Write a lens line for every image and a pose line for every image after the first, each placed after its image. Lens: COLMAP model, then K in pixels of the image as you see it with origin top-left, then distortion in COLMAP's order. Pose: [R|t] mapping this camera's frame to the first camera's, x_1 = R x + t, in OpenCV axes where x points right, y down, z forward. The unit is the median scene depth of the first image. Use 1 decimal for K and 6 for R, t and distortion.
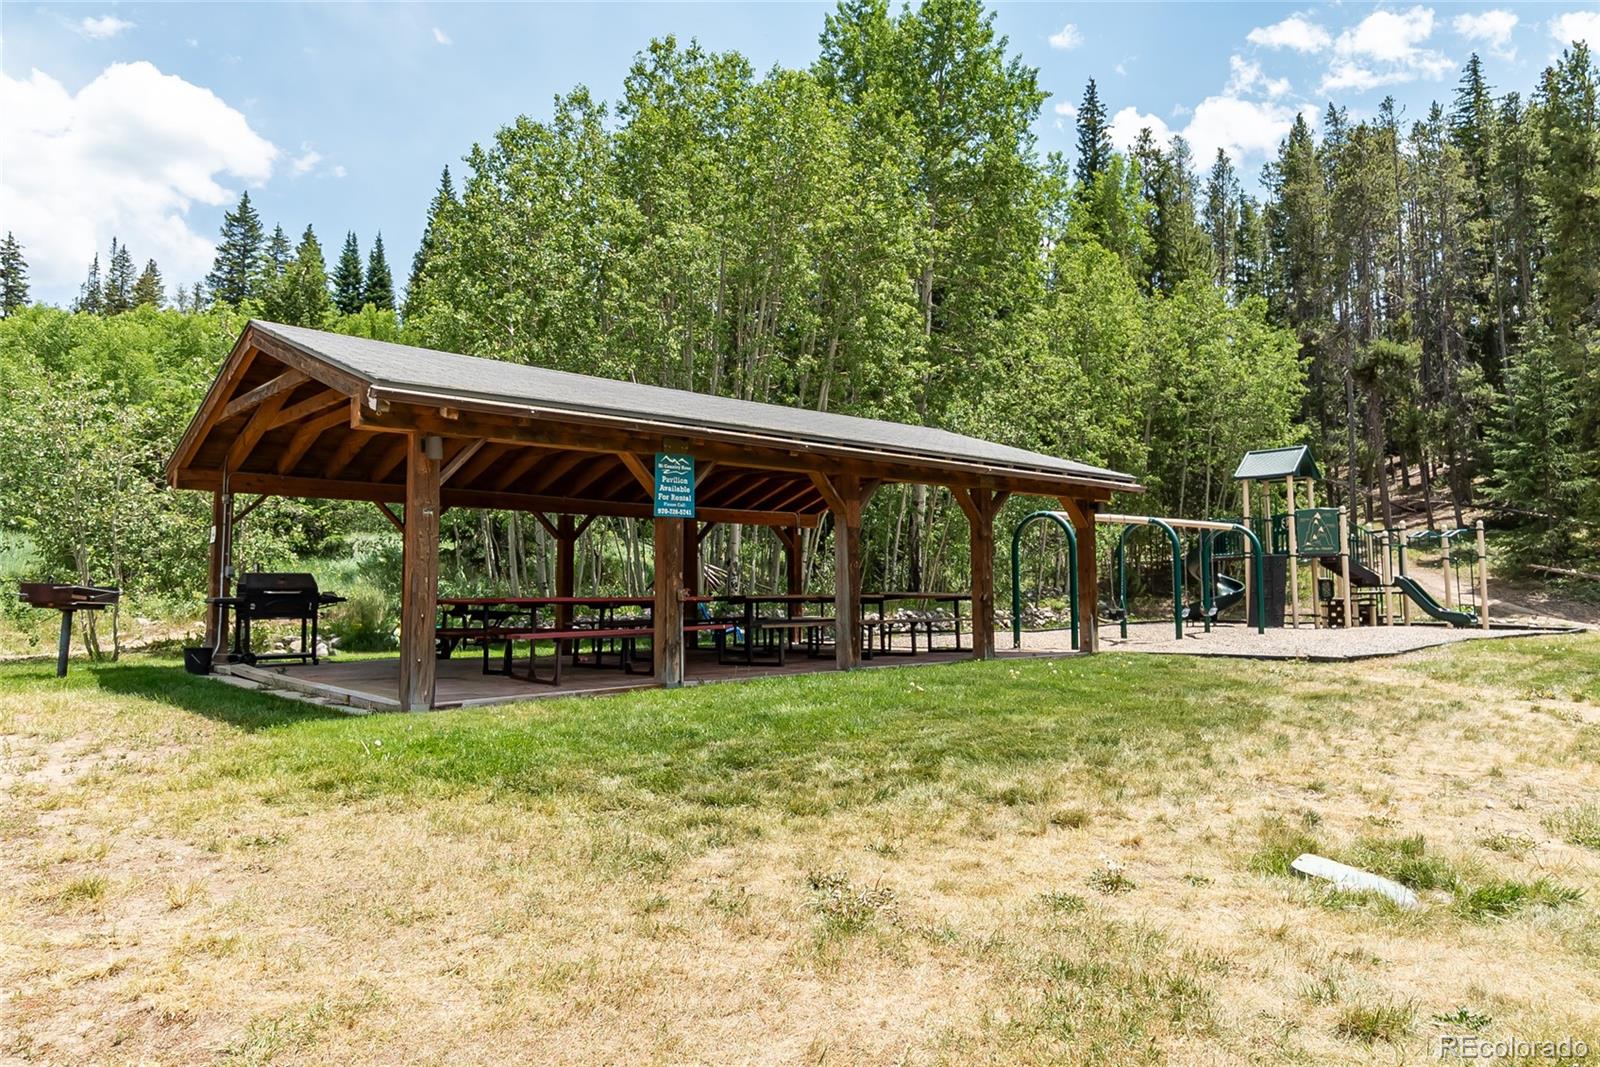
lens RADIAL K [[1021.0, 0, 799.6], [0, 1021.0, 531.3], [0, 0, 1]] dist [-0.001433, 0.000471]
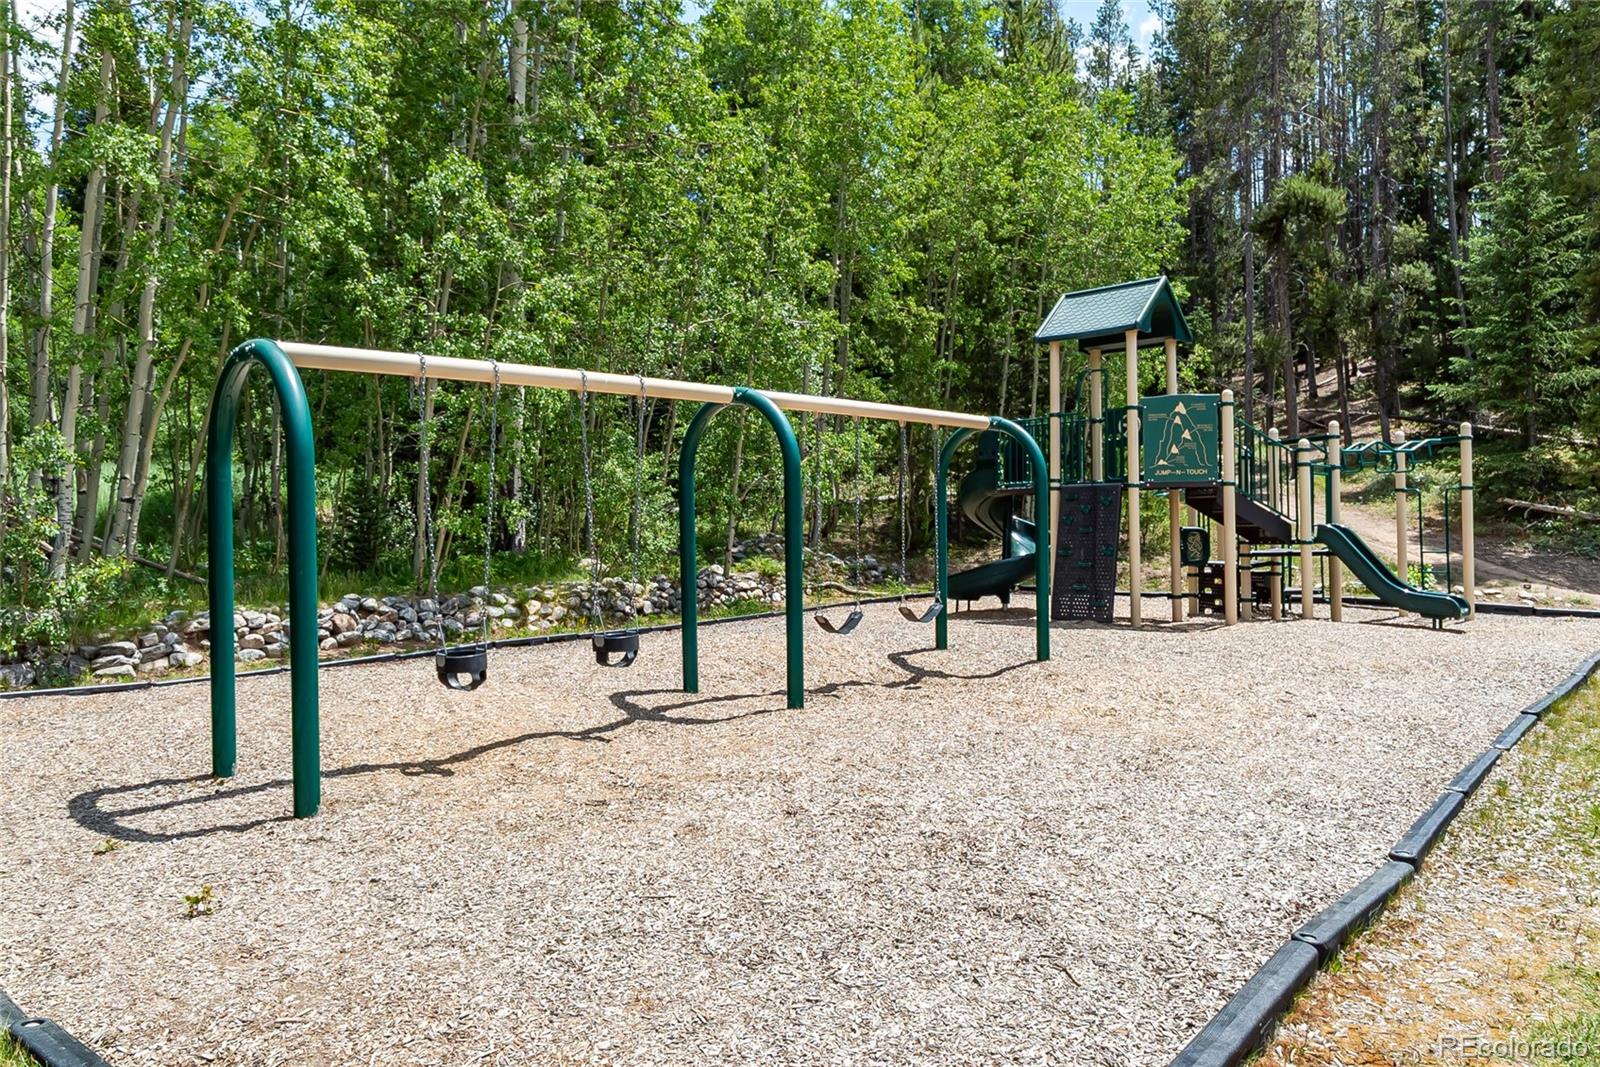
lens RADIAL K [[1021.0, 0, 799.9], [0, 1021.0, 533.0], [0, 0, 1]] dist [-0.001433, 0.000471]
pose [[0.996515, -0.005331, 0.083240, 0.254457], [-0.000524, 0.997536, 0.070159, 0.010770], [-0.083409, -0.069958, 0.994057, 0.465433]]
